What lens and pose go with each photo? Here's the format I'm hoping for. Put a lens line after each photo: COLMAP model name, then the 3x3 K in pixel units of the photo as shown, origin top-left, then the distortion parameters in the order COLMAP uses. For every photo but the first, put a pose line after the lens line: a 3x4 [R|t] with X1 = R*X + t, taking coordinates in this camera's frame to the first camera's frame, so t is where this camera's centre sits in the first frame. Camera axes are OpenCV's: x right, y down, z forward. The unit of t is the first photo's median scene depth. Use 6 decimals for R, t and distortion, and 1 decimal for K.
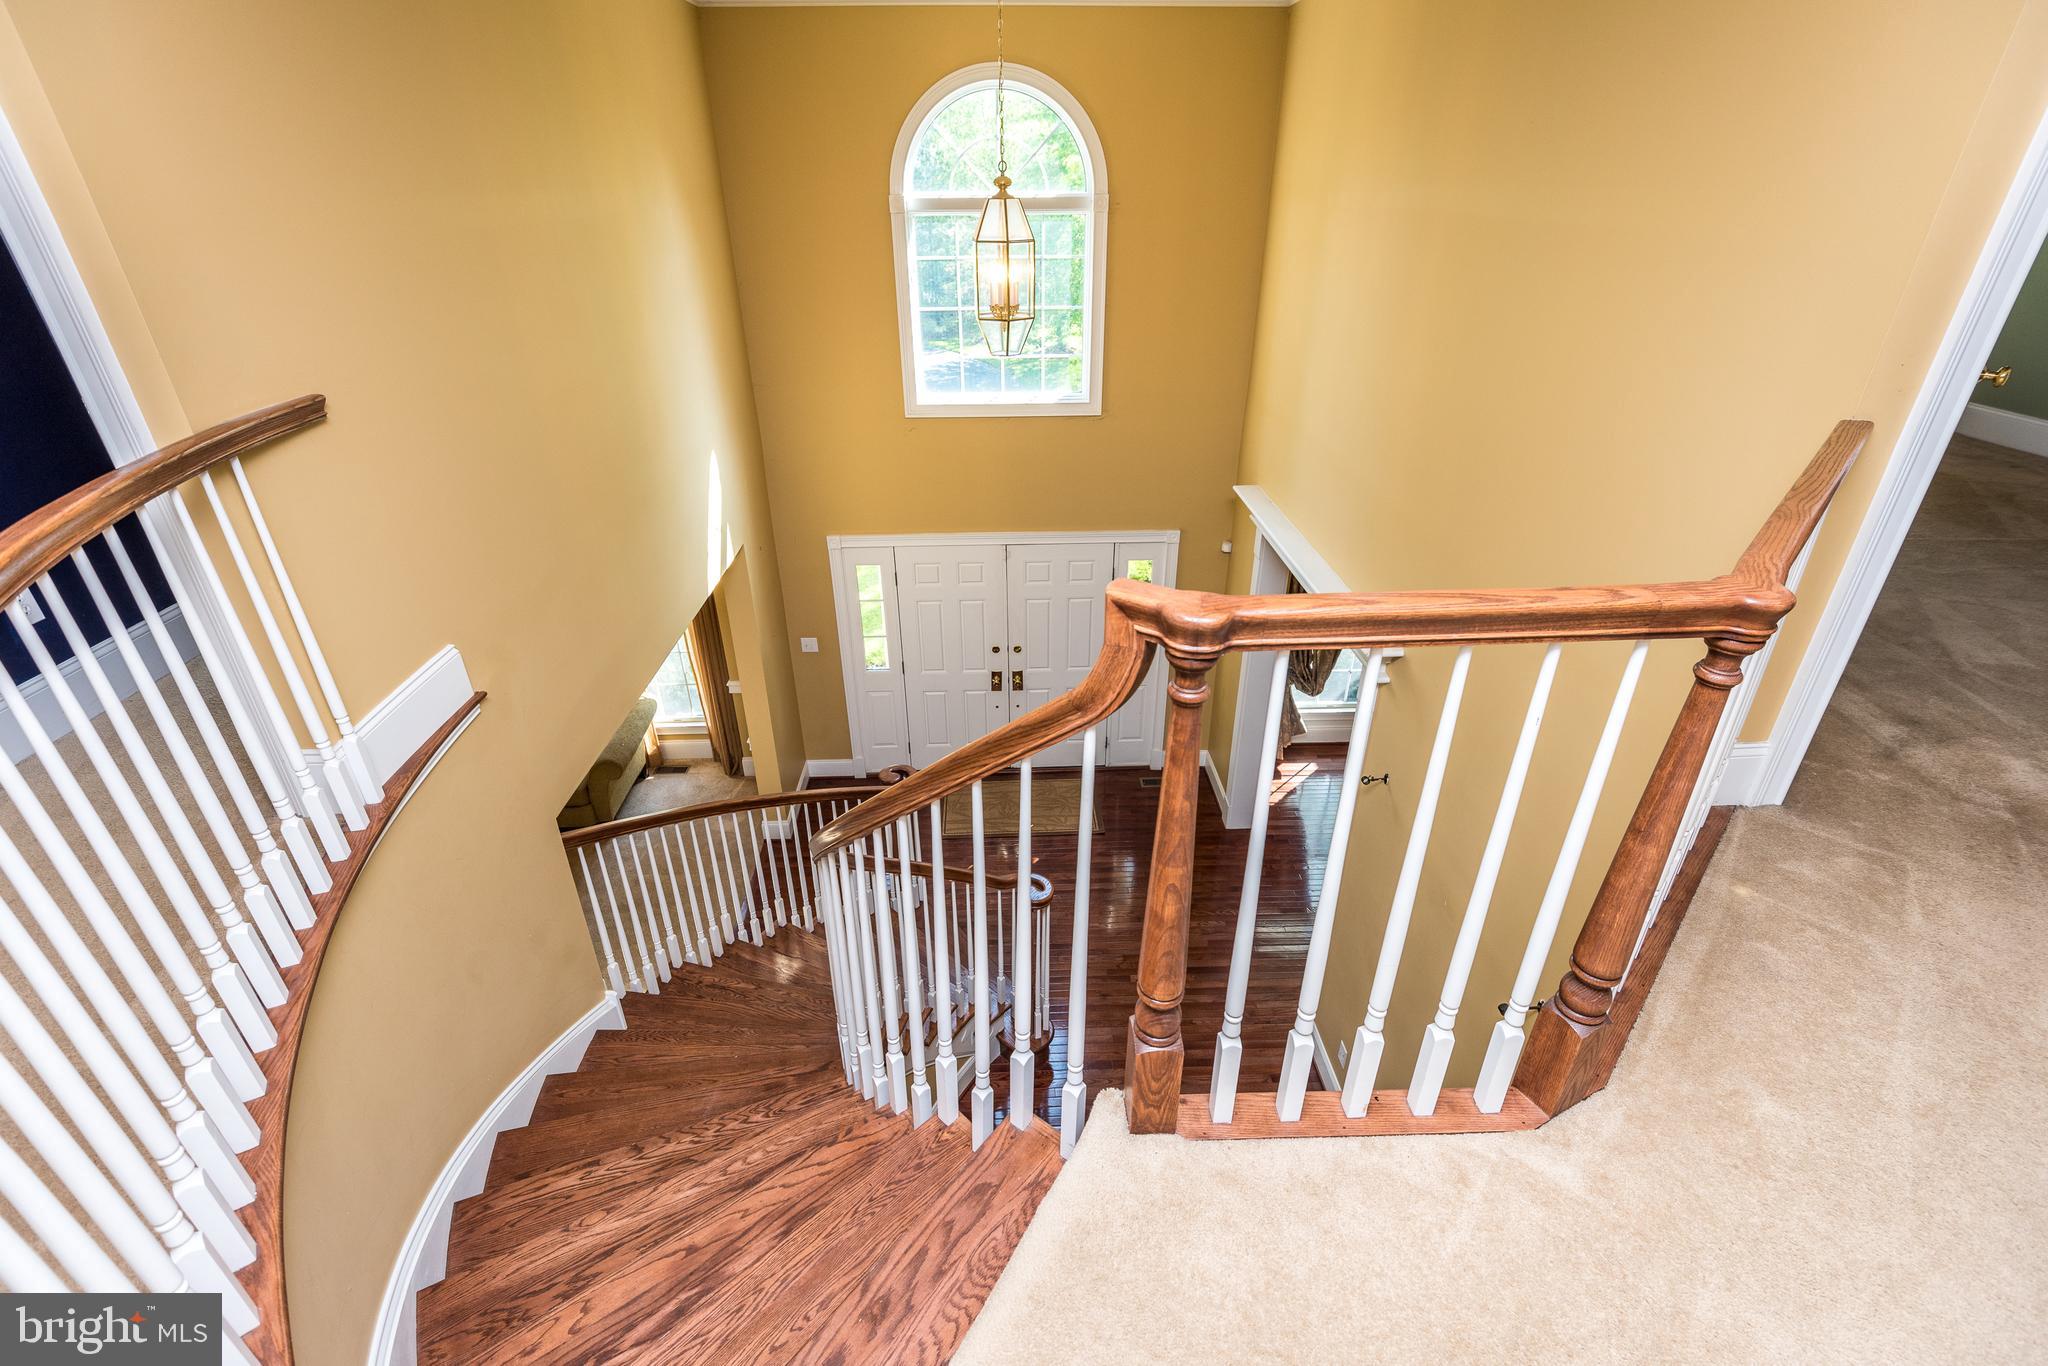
lens RADIAL K [[950.4, 0, 1019.5], [0, 950.4, 680.6], [0, 0, 1]] dist [0.004805, -0.000246]
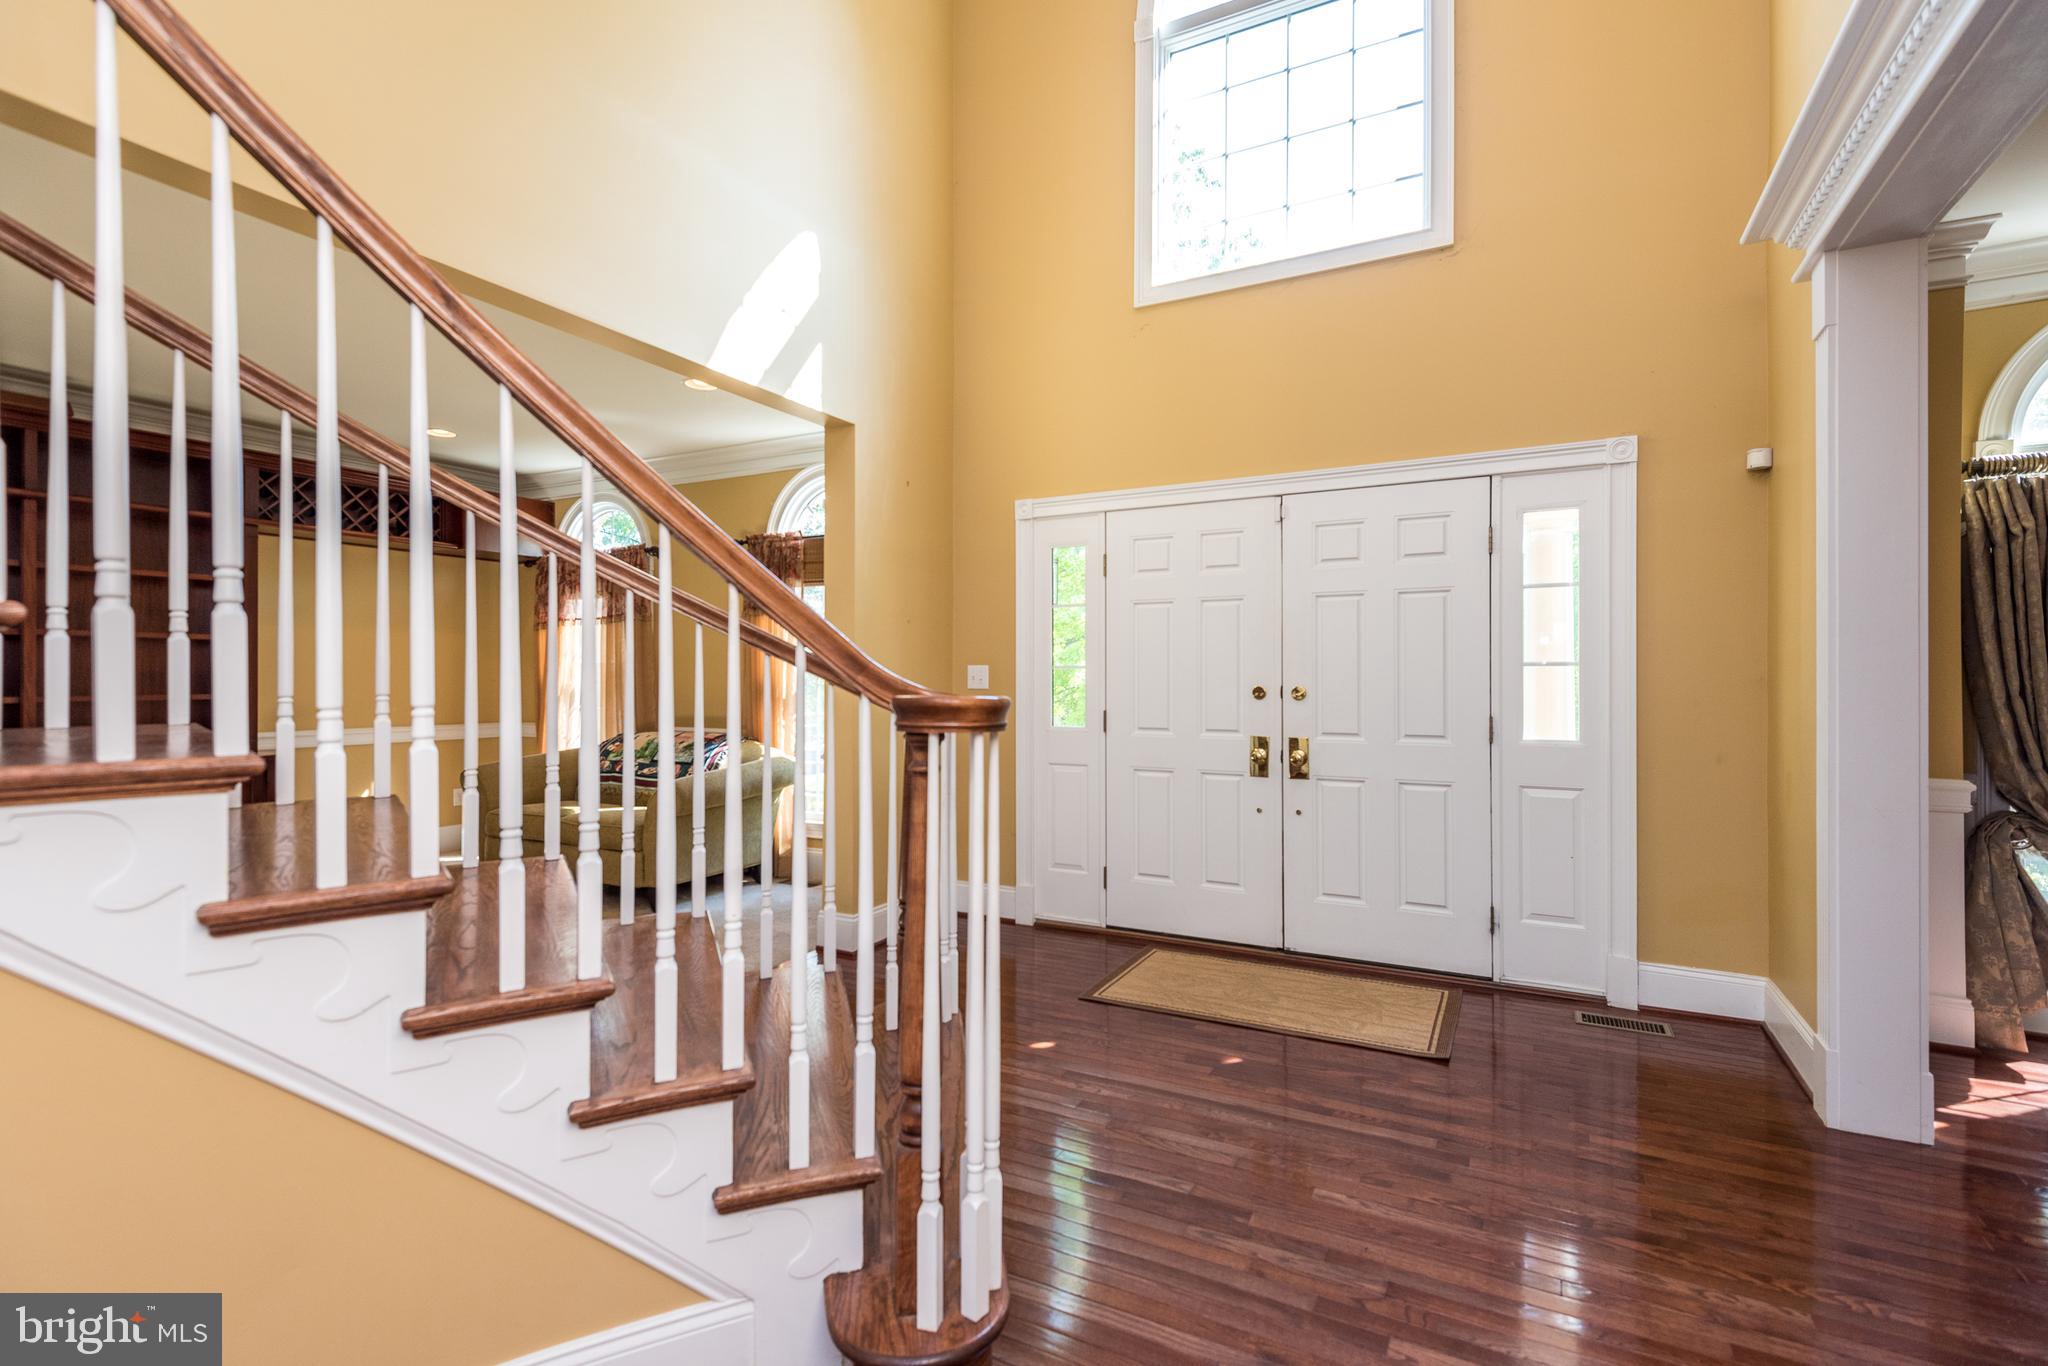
lens RADIAL K [[950.4, 0, 1017.7], [0, 950.4, 688.5], [0, 0, 1]] dist [0.004805, -0.000246]
pose [[0.863823, 0.006463, -0.503755, 0.140519], [-0.249920, 0.873707, -0.417344, 0.245437], [0.437437, 0.486410, 0.756343, 0.541899]]
